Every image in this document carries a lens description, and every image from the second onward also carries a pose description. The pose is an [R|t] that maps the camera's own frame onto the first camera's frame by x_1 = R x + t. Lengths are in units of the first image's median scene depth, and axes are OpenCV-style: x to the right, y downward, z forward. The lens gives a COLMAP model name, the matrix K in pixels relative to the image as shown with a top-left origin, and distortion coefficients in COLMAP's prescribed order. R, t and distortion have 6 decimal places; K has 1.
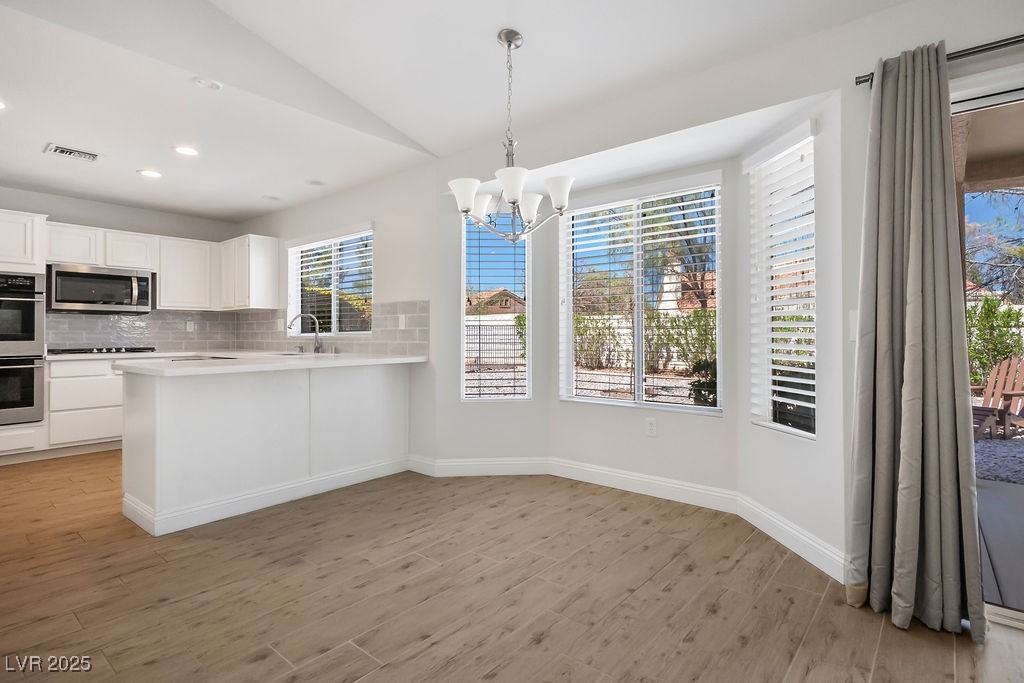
lens RADIAL K [[514.7, 0, 511.8], [0, 514.7, 323.1], [0, 0, 1]] dist [-0.000512, -0.000163]
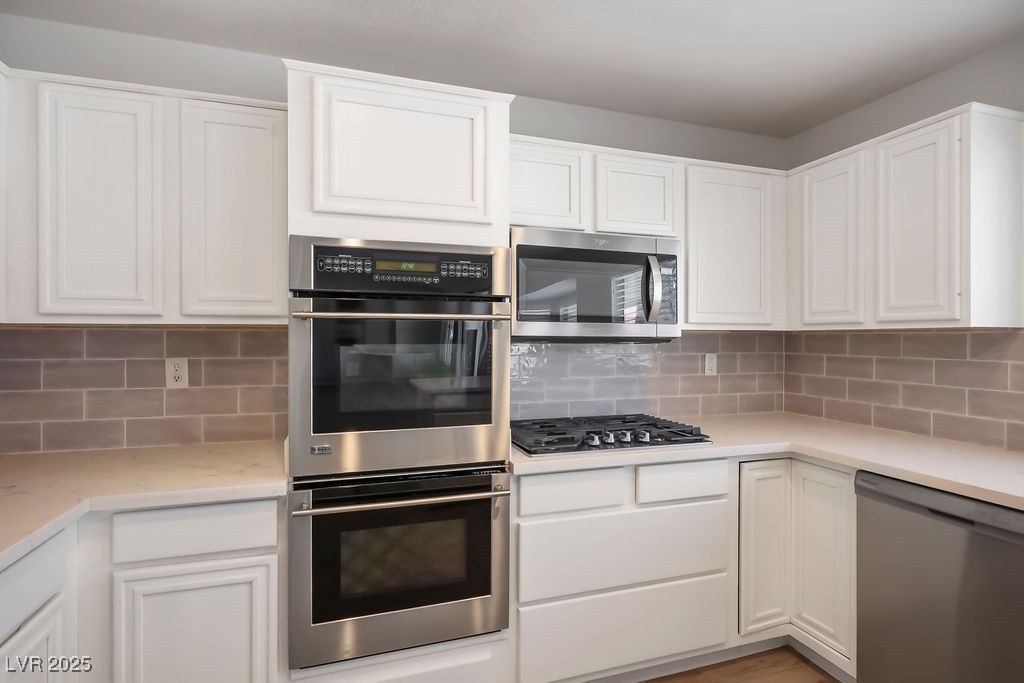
lens RADIAL K [[507.5, 0, 507.3], [0, 507.5, 341.7], [0, 0, 1]] dist [-0.002082, -0.000502]
pose [[0.846877, 0.008761, -0.531717, -0.622890], [0.007053, 0.999591, 0.027704, -0.032373], [0.531743, -0.027212, 0.846469, 0.597531]]
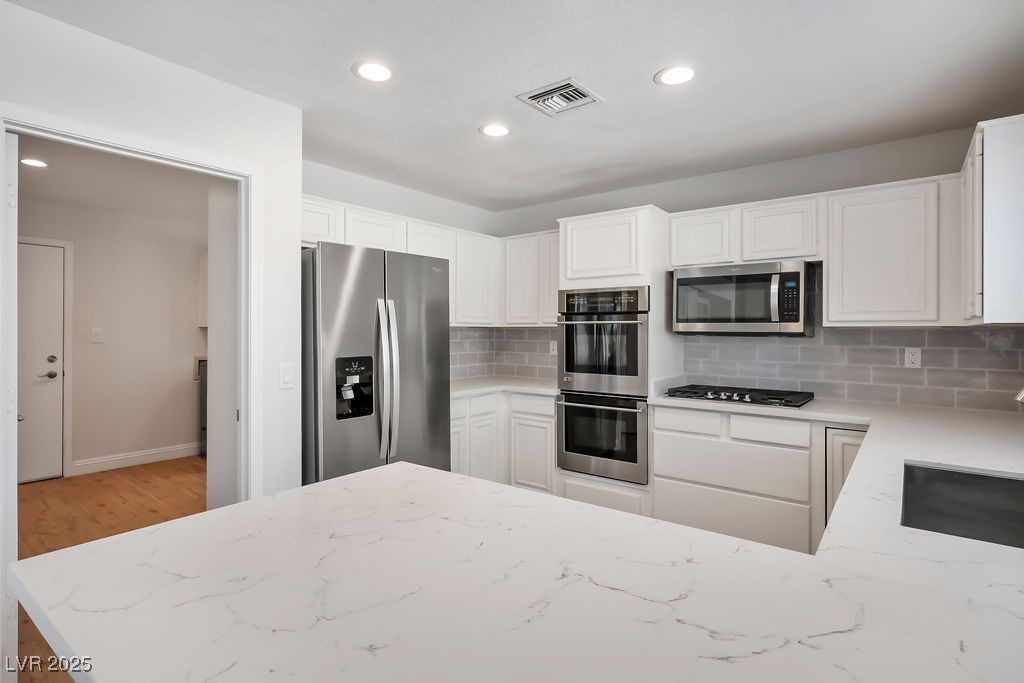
lens RADIAL K [[516.2, 0, 510.2], [0, 516.2, 331.1], [0, 0, 1]] dist [0.001253, 0.000991]
pose [[0.030164, 0.000581, -0.999545, -0.154281], [0.016249, 0.999867, 0.001072, -0.030536], [0.999413, -0.016274, 0.030151, 0.688062]]
